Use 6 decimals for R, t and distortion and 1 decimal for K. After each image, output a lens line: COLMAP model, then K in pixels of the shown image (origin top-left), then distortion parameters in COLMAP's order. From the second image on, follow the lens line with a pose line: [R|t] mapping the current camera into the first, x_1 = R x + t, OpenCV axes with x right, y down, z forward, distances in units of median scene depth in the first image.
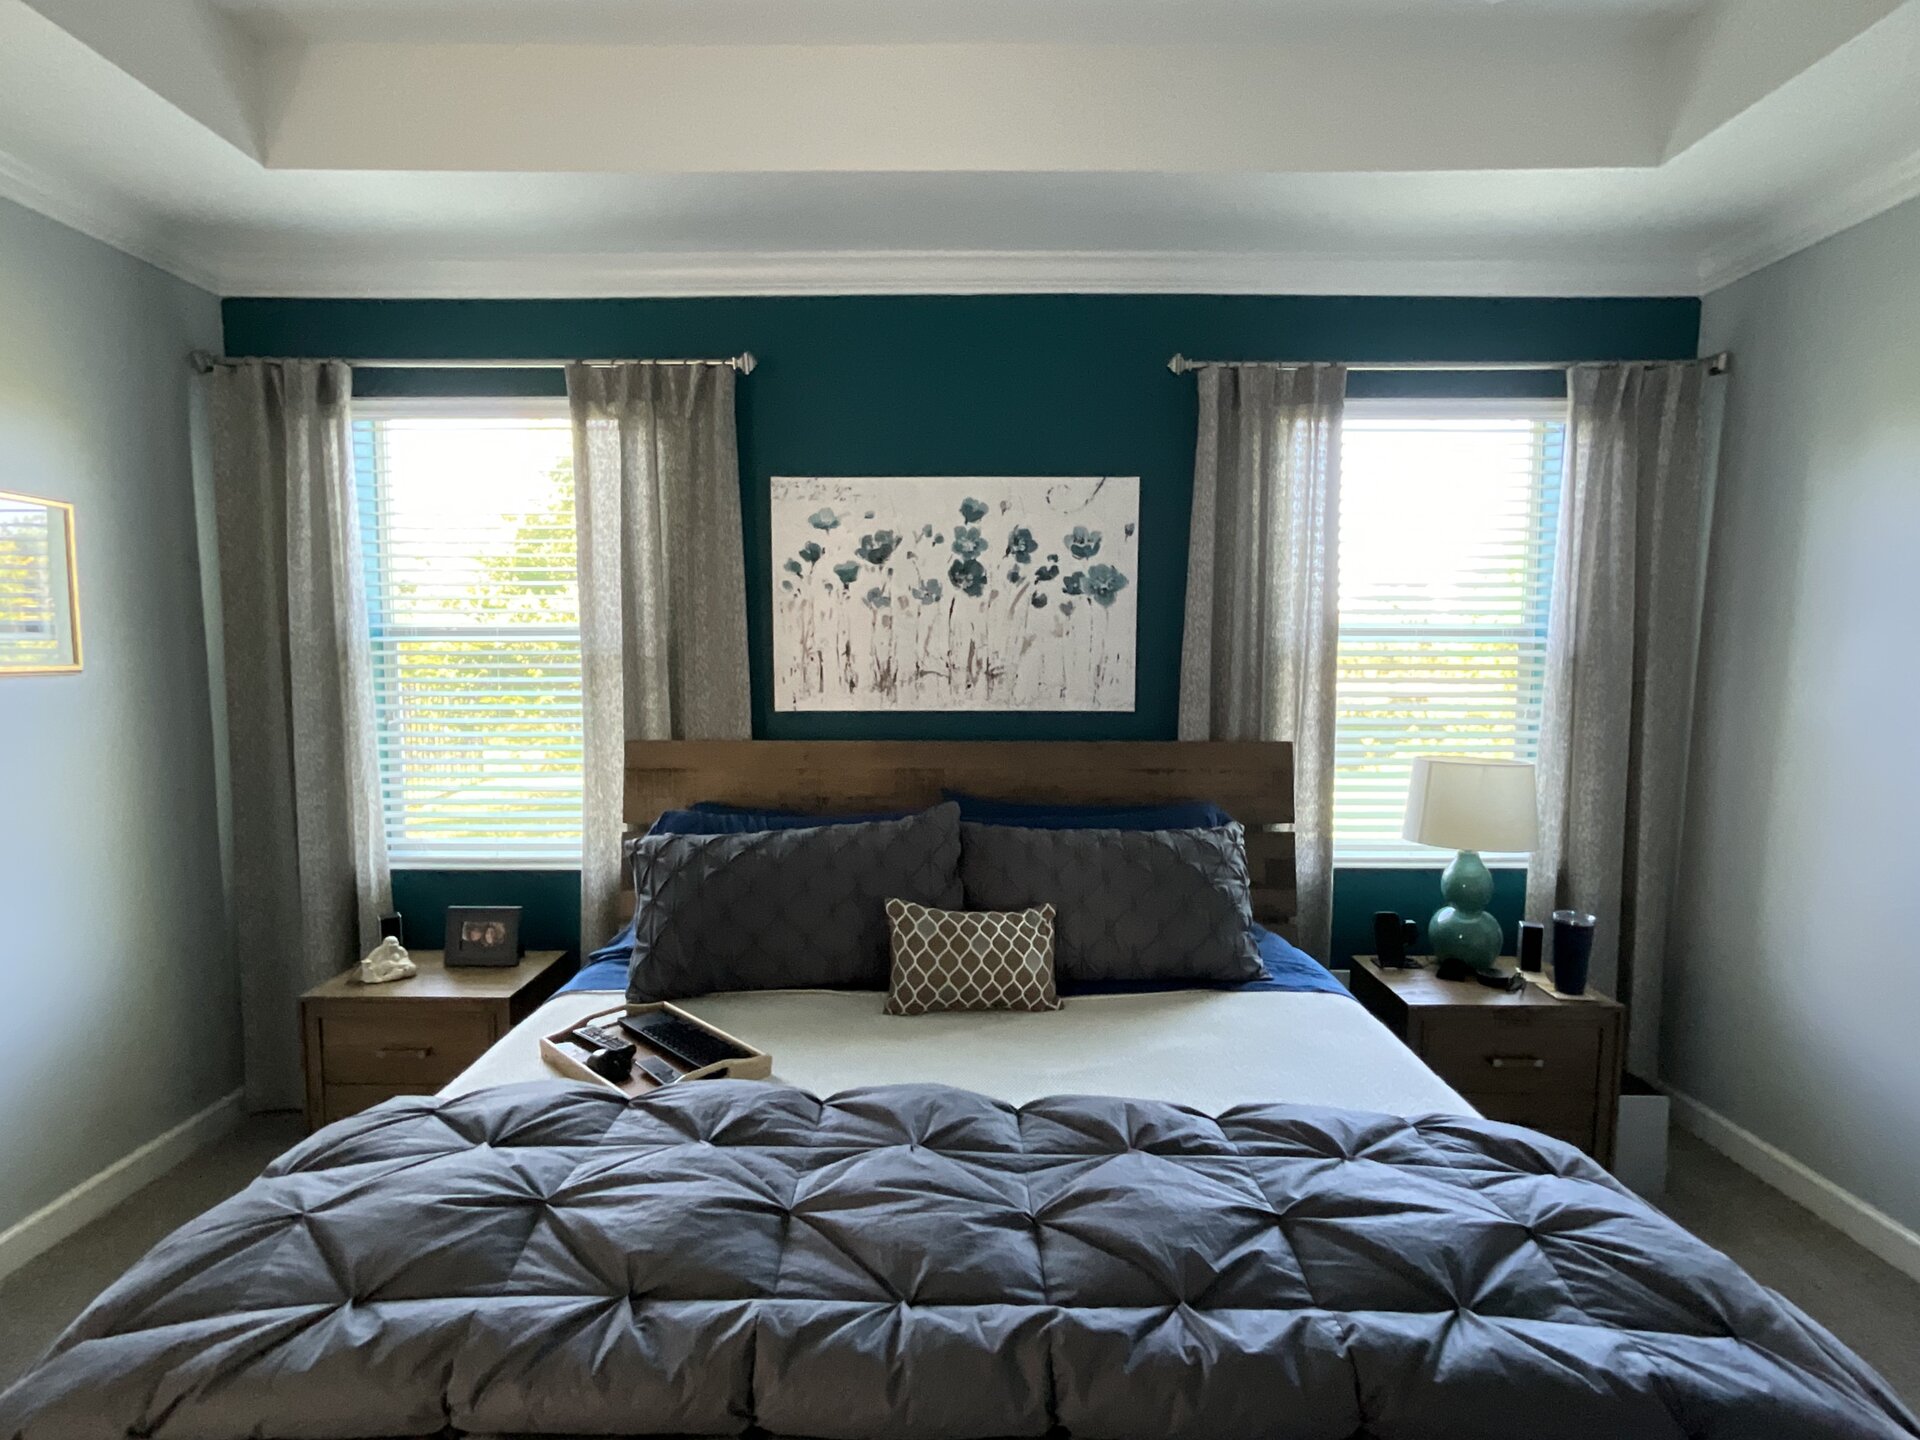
lens RADIAL K [[945.0, 0, 923.8], [0, 945.0, 713.5], [0, 0, 1]] dist [0.026668, -0.000138]
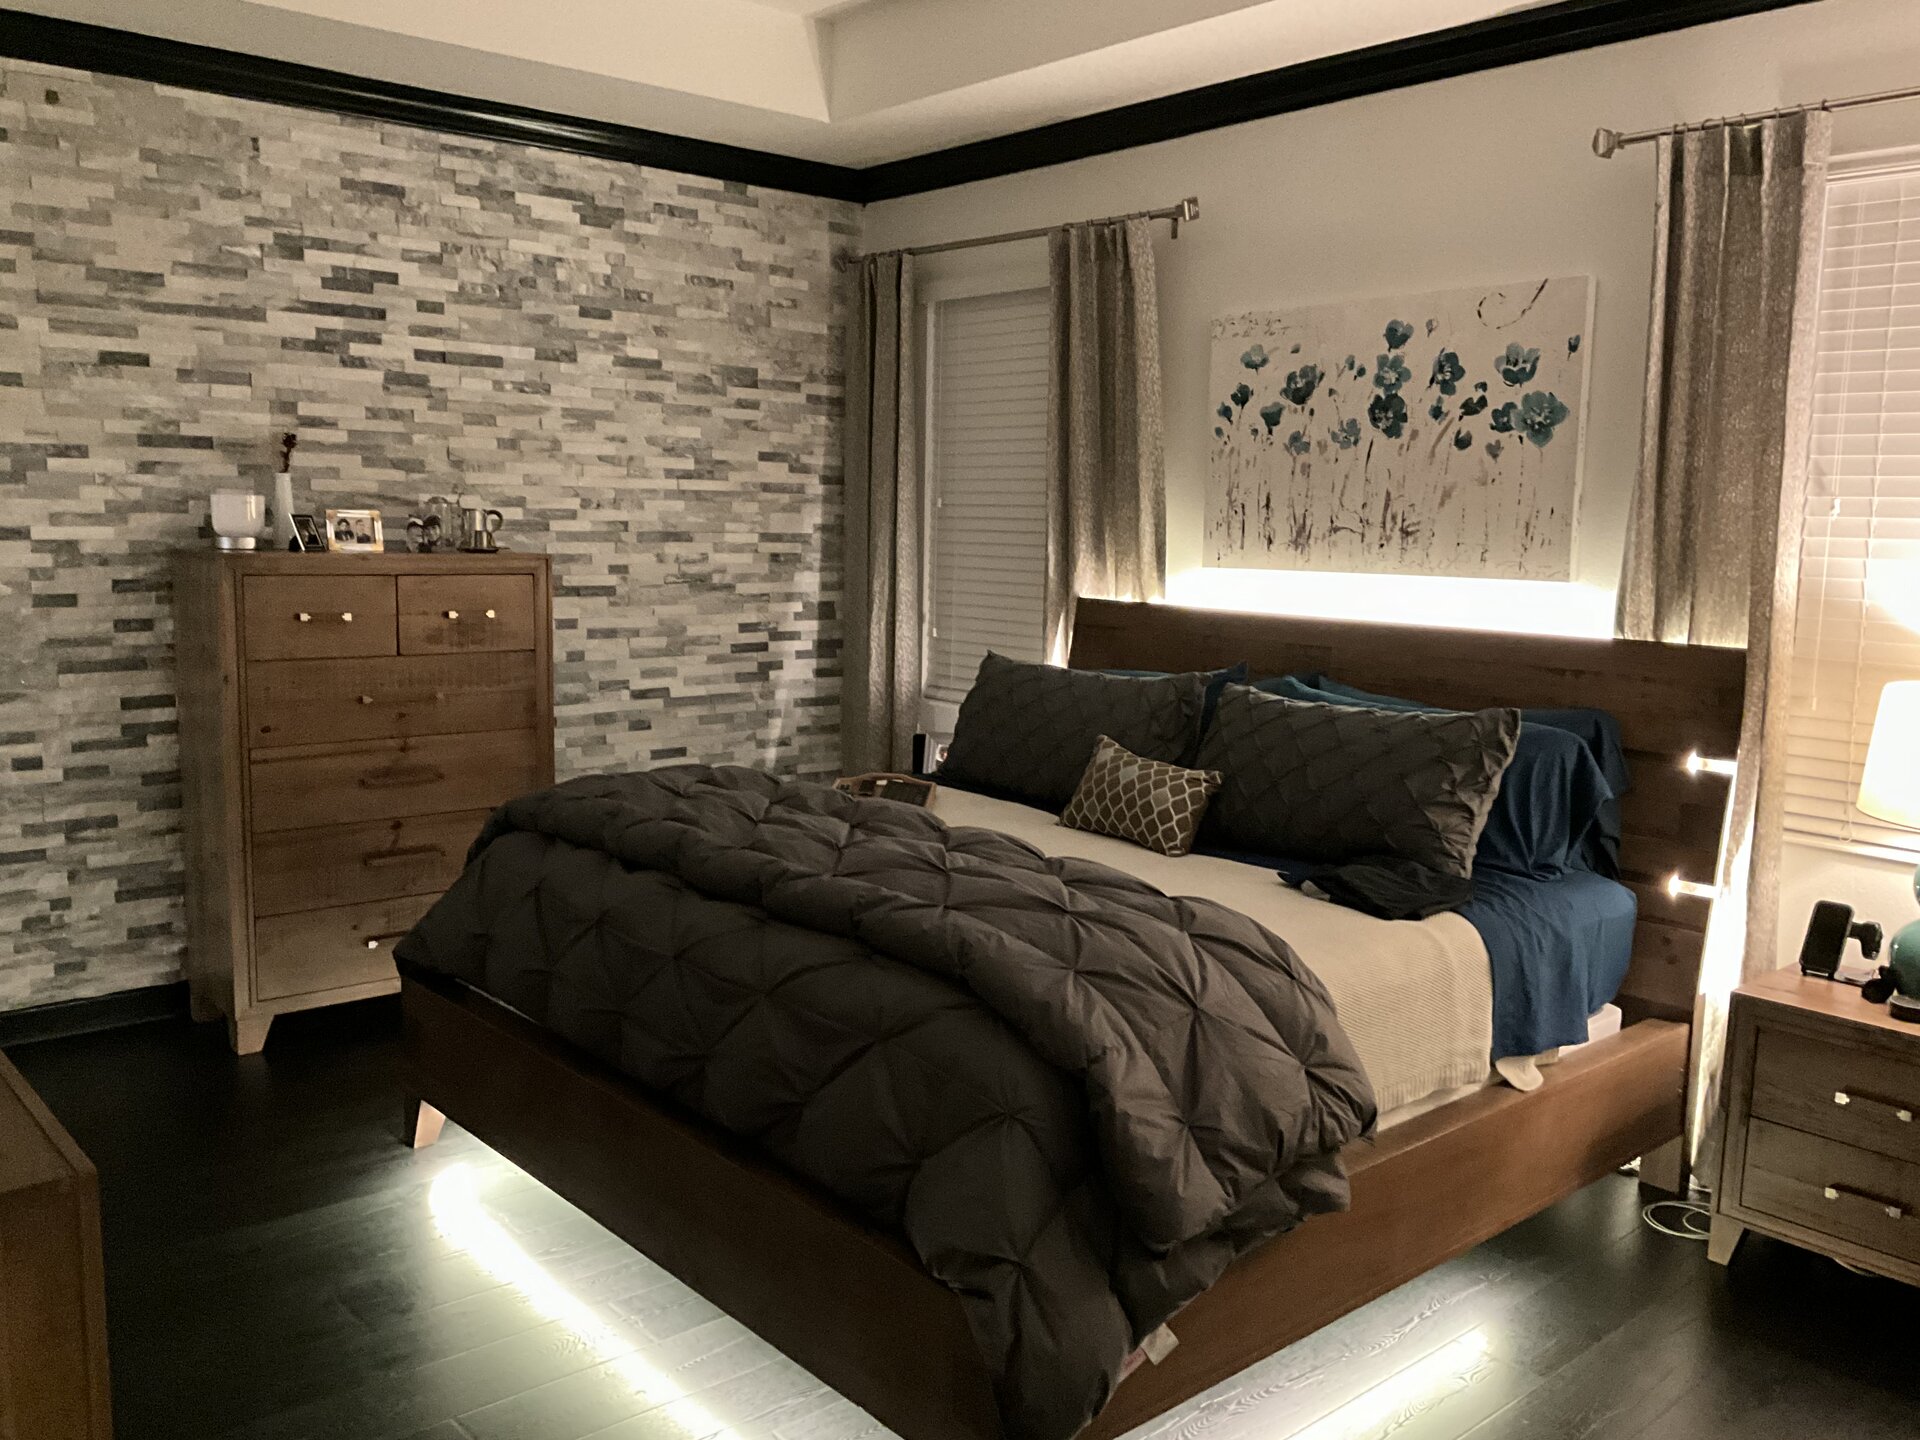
lens RADIAL K [[1605.9, 0, 946.2], [0, 1605.9, 711.8], [0, 0, 1]] dist [0.097071, -0.134561]
pose [[0.659205, 0.102310, -0.744971, 0.889493], [-0.061606, 0.994719, 0.082095, 0.024608], [0.749436, -0.008223, 0.662026, -0.252927]]
